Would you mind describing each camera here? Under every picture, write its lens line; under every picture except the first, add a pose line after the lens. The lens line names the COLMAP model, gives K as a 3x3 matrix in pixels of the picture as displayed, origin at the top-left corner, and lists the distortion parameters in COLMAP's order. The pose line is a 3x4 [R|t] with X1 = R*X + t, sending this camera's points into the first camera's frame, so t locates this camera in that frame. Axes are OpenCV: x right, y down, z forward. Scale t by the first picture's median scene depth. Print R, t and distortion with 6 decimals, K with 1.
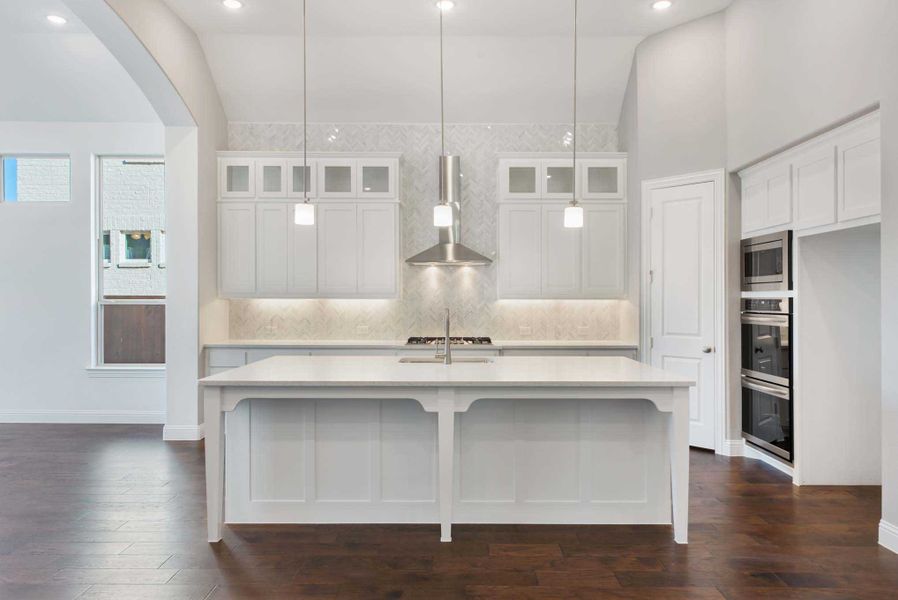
lens RADIAL K [[599.3, 0, 449.0], [0, 599.3, 300.0], [0, 0, 1]] dist [0.011920, 0.001960]
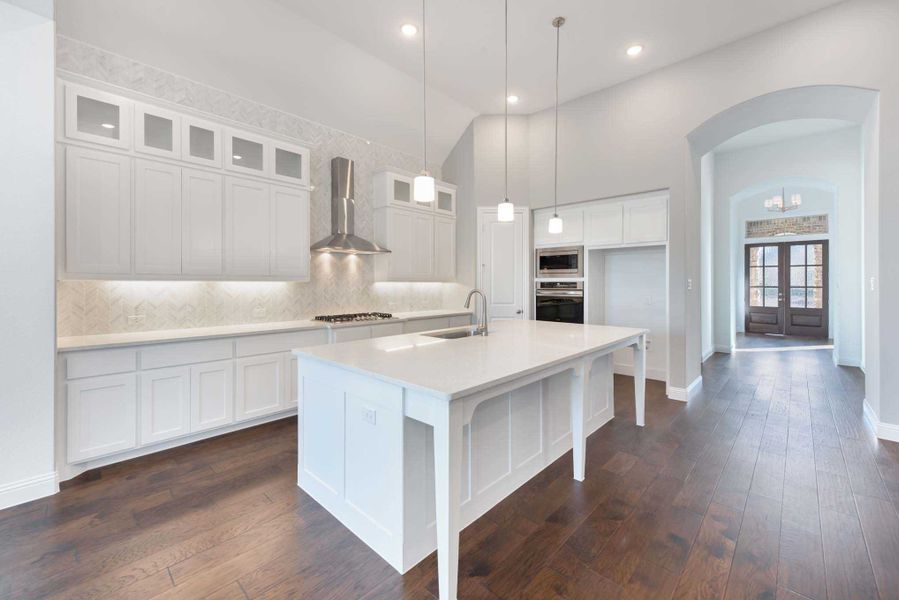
lens RADIAL K [[366.5, 0, 455.8], [0, 366.5, 285.6], [0, 0, 1]] dist [0.004941, 0.000041]
pose [[0.674713, -0.006218, 0.738054, -0.396894], [0.001042, 0.999972, 0.007472, 0.000631], [-0.738079, -0.004273, 0.674701, 0.375523]]
